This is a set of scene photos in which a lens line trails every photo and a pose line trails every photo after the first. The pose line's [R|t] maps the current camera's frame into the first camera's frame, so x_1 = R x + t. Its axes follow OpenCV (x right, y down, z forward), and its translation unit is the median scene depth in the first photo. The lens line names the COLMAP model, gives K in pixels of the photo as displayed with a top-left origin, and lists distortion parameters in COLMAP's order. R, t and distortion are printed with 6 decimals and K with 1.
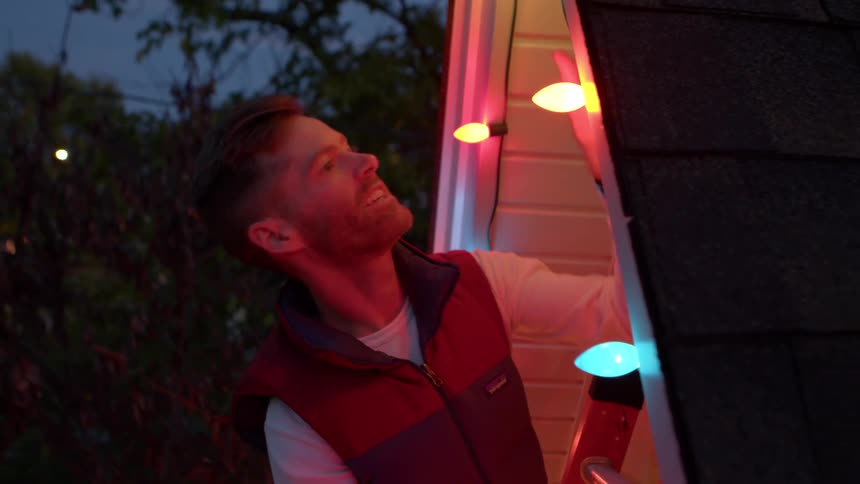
lens RADIAL K [[992.2, 0, 430.5], [0, 992.2, 245.6], [0, 0, 1]] dist [-0.160512, 0.429347]
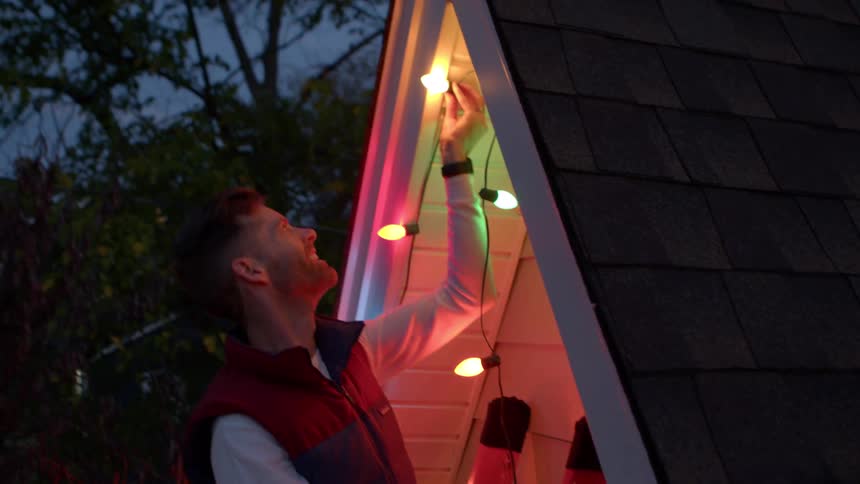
lens RADIAL K [[992.2, 0, 430.5], [0, 992.2, 245.6], [0, 0, 1]] dist [-0.160512, 0.429347]
pose [[0.977879, 0.016039, 0.208554, -0.171755], [0.000203, 0.996983, -0.077623, 0.001040], [-0.209170, 0.075948, 0.974926, -0.238352]]
